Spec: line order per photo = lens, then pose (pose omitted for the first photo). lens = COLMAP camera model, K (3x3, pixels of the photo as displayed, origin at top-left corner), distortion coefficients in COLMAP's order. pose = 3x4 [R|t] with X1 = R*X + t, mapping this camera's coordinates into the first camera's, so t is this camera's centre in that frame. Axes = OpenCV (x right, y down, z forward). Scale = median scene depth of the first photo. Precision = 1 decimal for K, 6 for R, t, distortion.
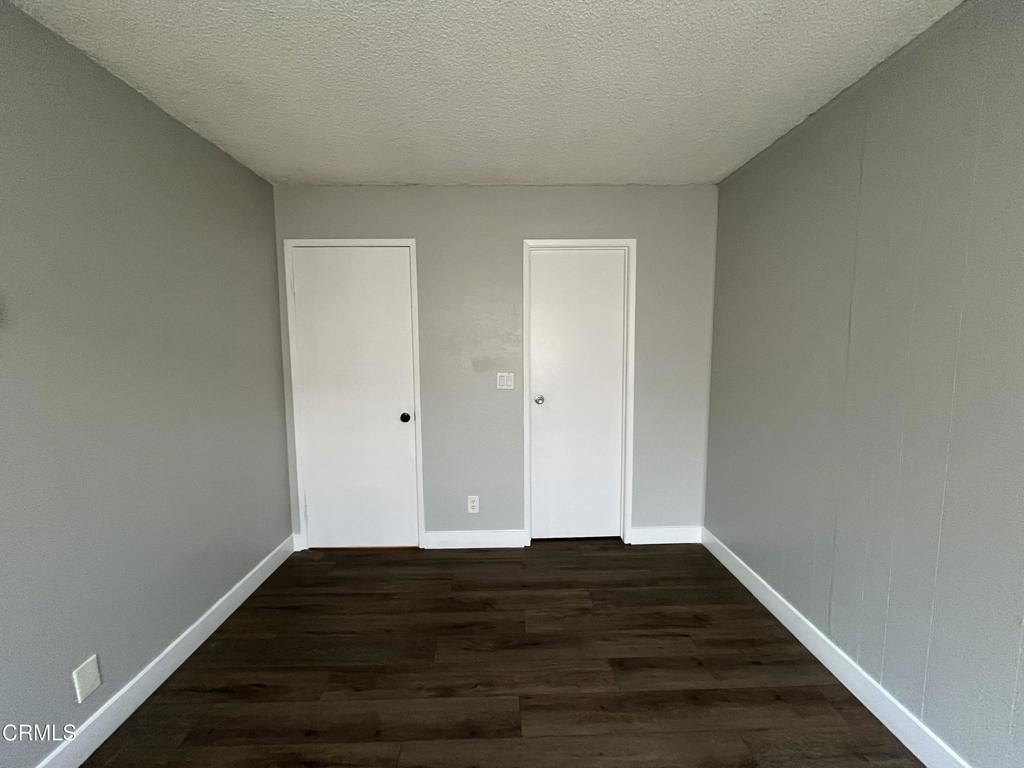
lens RADIAL K [[415.9, 0, 510.9], [0, 415.9, 385.6], [0, 0, 1]] dist [-0.003017, -0.000040]
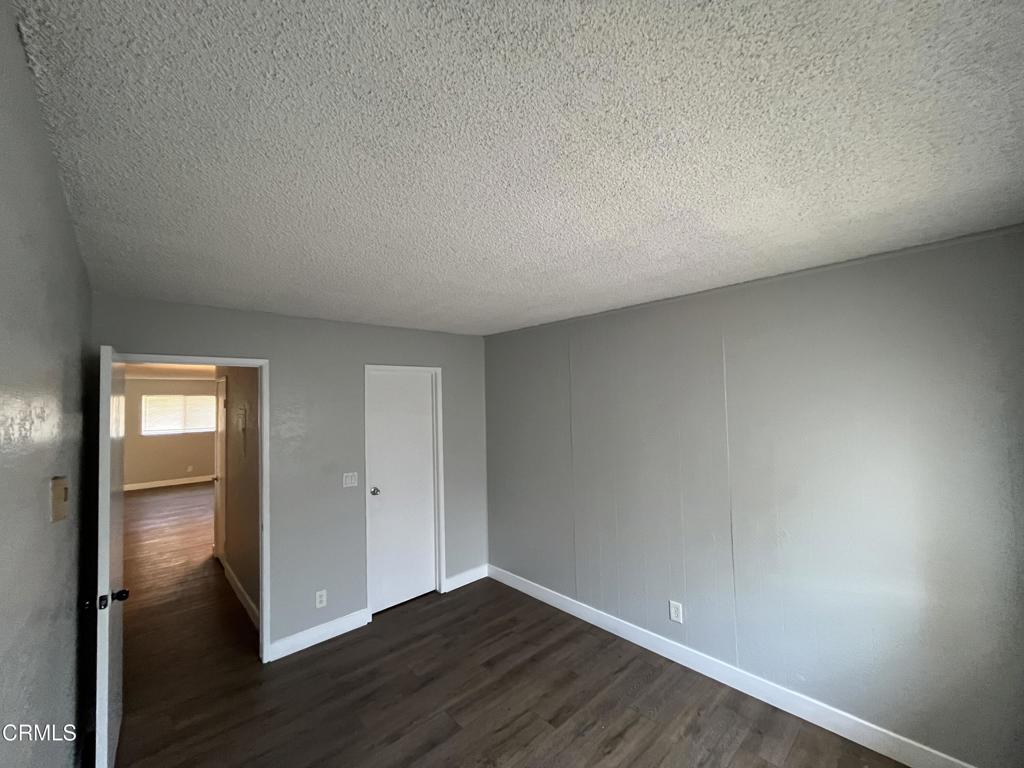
lens RADIAL K [[415.9, 0, 510.9], [0, 415.9, 385.6], [0, 0, 1]] dist [-0.003017, -0.000040]
pose [[0.750169, 0.015047, 0.661075, -0.593359], [0.083436, 0.989596, -0.117206, -0.129257], [-0.655961, 0.143082, 0.741109, -0.277212]]
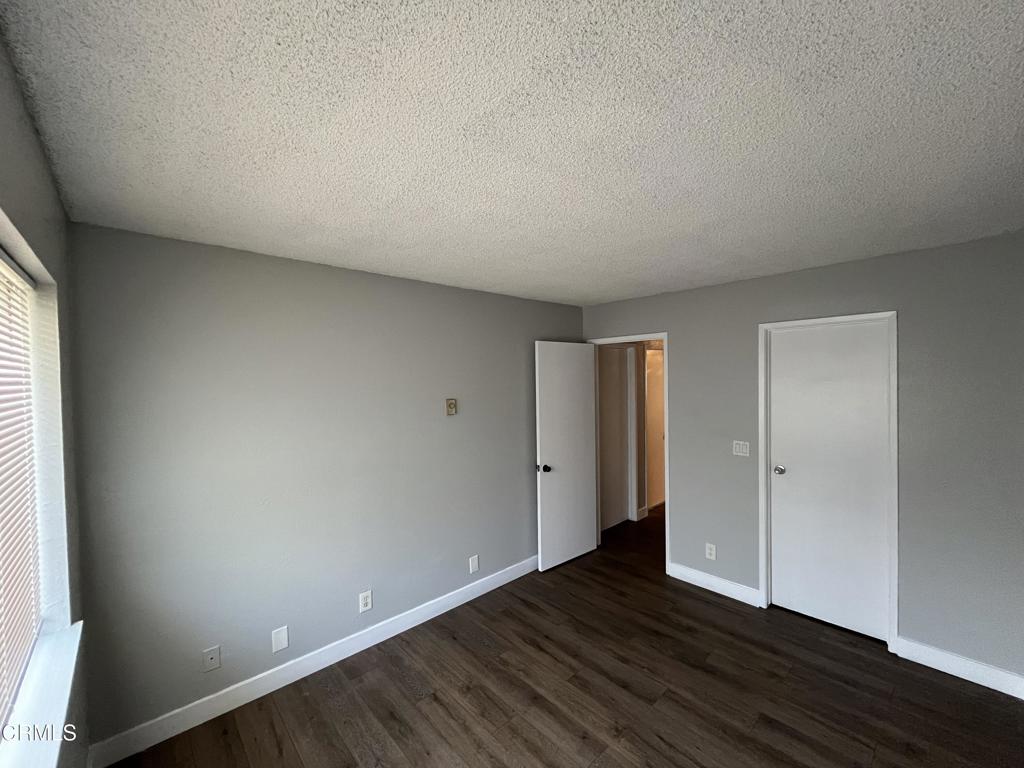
lens RADIAL K [[415.9, 0, 510.9], [0, 415.9, 385.6], [0, 0, 1]] dist [-0.003017, -0.000040]
pose [[0.658293, 0.010058, -0.752694, 0.547093], [-0.060262, 0.997406, -0.039376, -0.128321], [0.750346, 0.071279, 0.657191, -0.280752]]
